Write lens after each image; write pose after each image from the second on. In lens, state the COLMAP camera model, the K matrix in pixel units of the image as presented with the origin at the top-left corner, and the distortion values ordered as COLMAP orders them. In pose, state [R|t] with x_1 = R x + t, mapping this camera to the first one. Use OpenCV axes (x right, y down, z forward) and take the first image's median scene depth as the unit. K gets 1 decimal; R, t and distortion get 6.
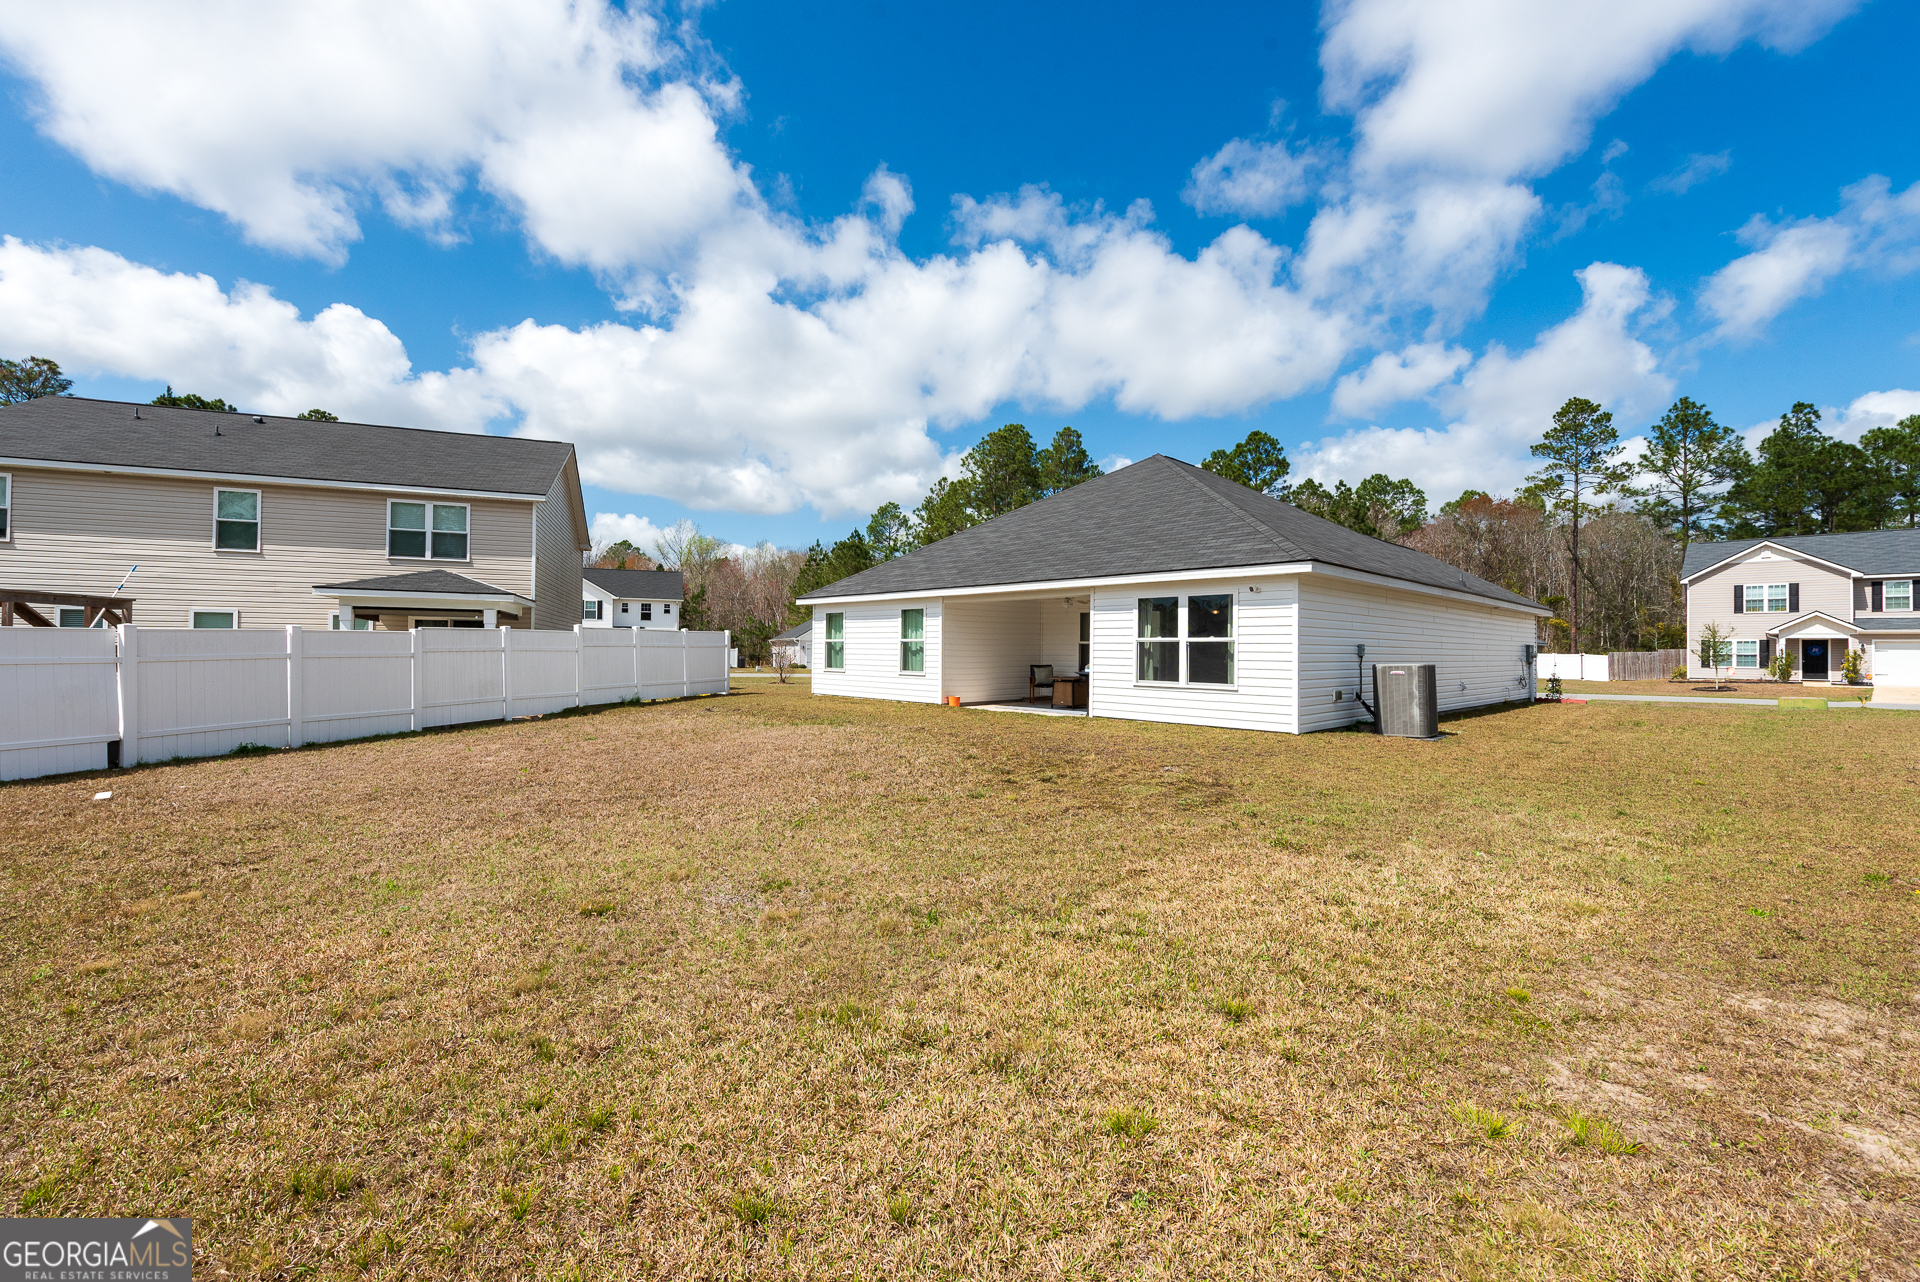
lens RADIAL K [[758.0, 0, 973.6], [0, 758.0, 645.7], [0, 0, 1]] dist [0.013490, -0.002768]
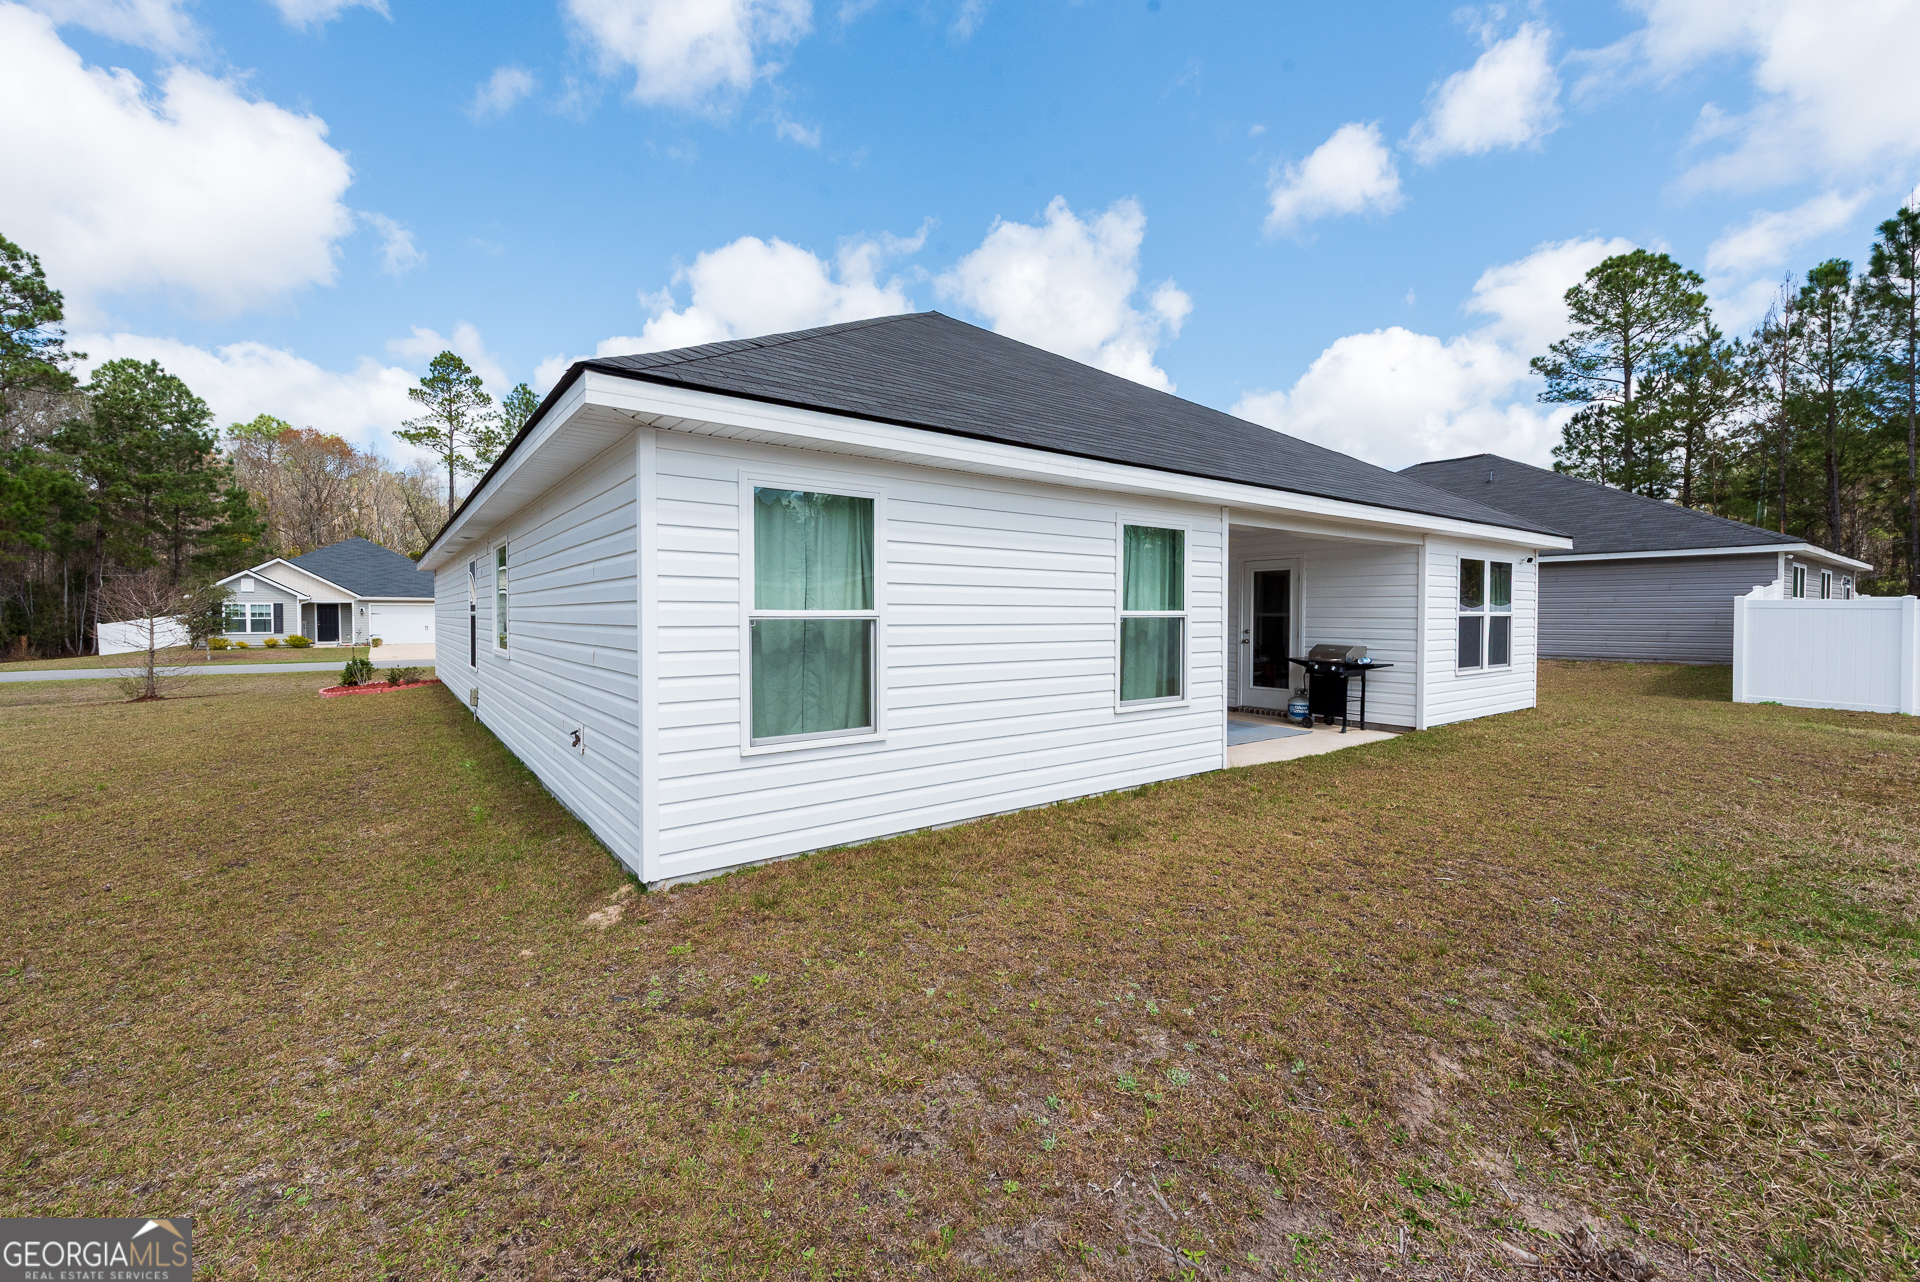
lens RADIAL K [[758.0, 0, 920.7], [0, 758.0, 638.7], [0, 0, 1]] dist [0.013490, -0.002768]
pose [[0.157223, -0.044672, 0.986552, -0.172131], [-0.004726, 0.998931, 0.045986, -0.004164], [-0.987552, -0.011893, 0.156844, 0.396036]]
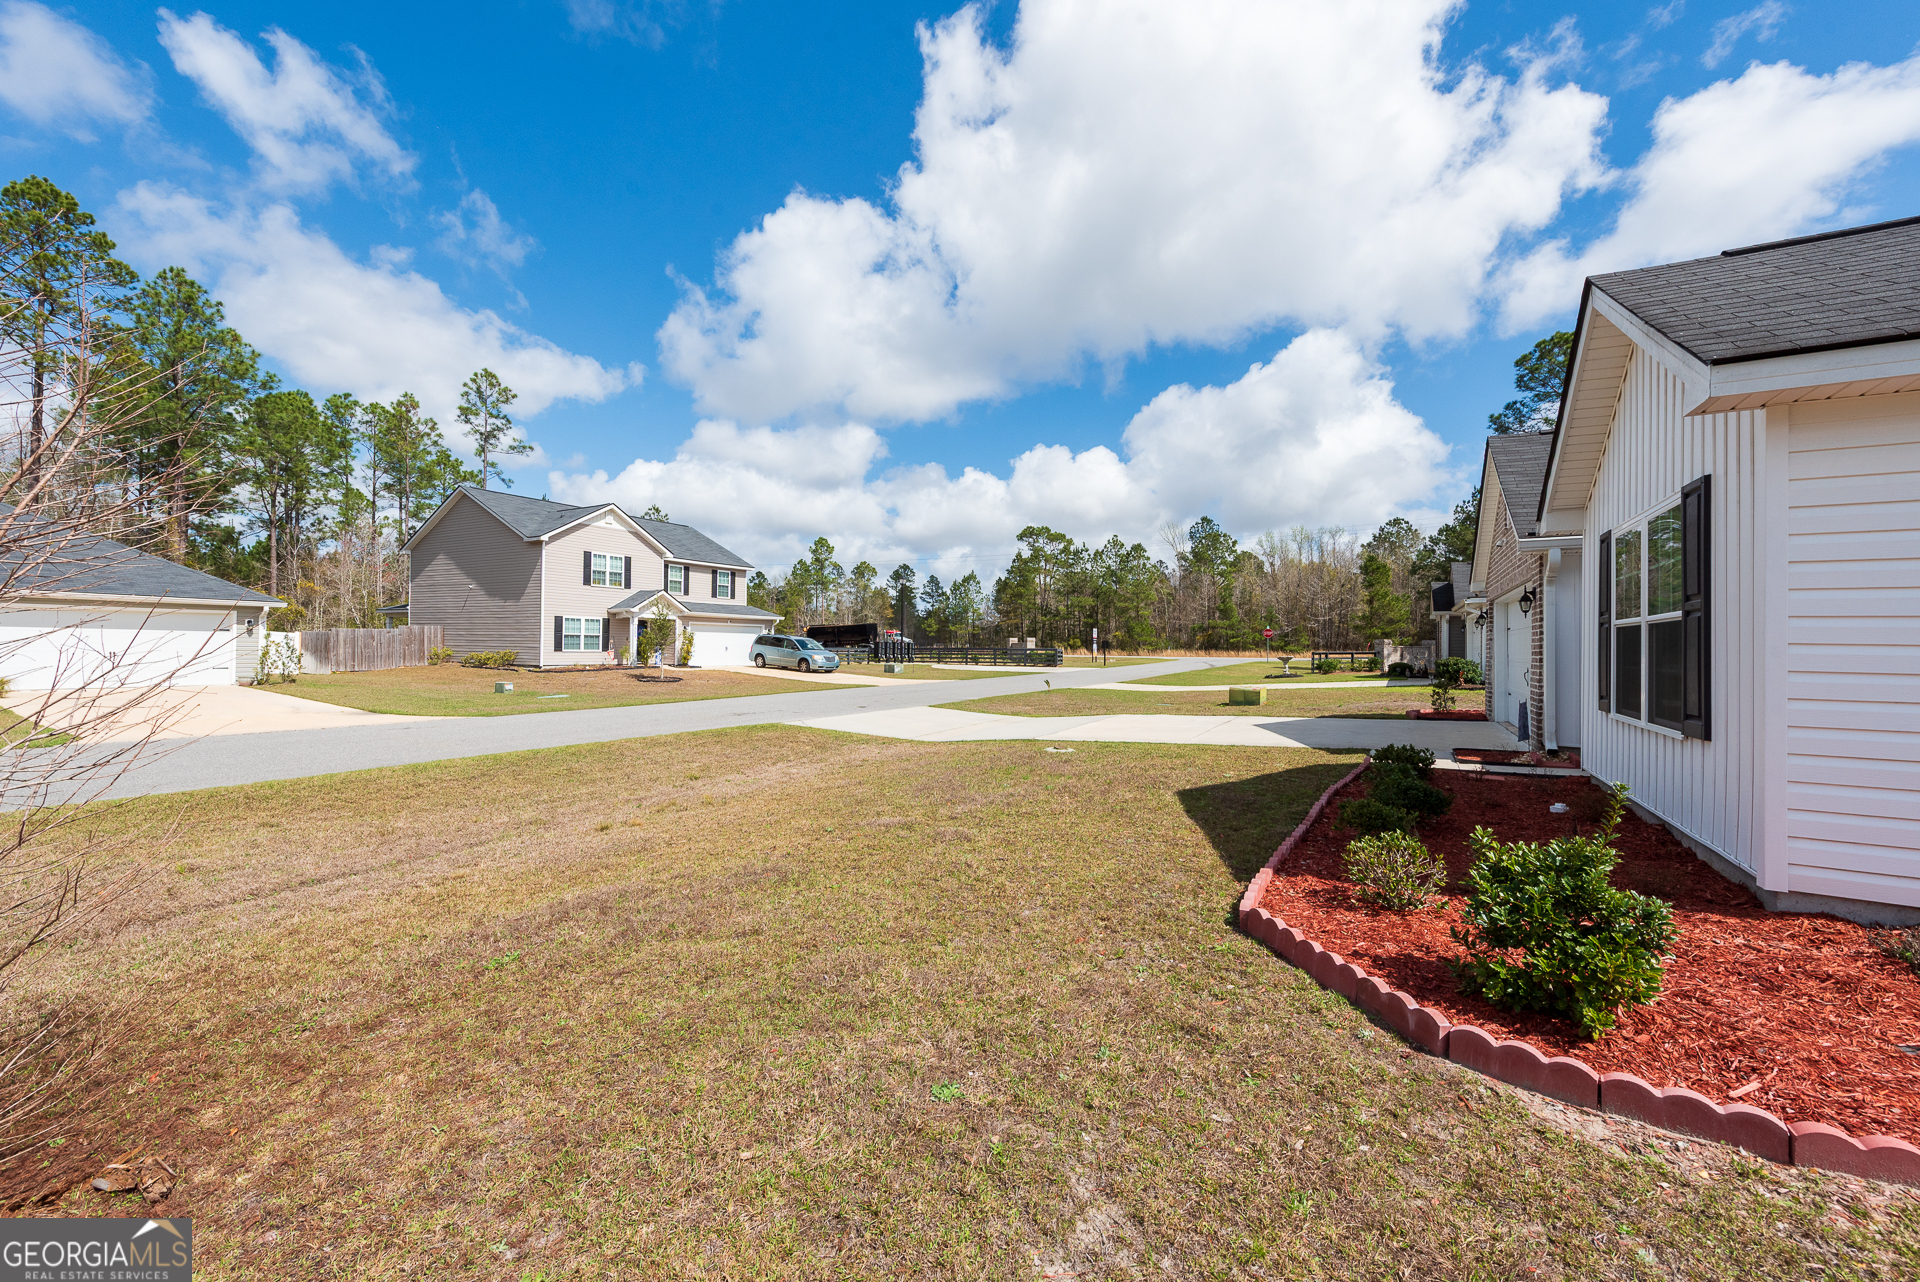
lens RADIAL K [[758.0, 0, 940.5], [0, 758.0, 637.2], [0, 0, 1]] dist [0.013490, -0.002768]
pose [[-0.254733, -0.001133, 0.967011, 0.107479], [-0.021393, 0.999761, -0.004465, 0.008767], [-0.966775, -0.021825, -0.254697, 0.817086]]
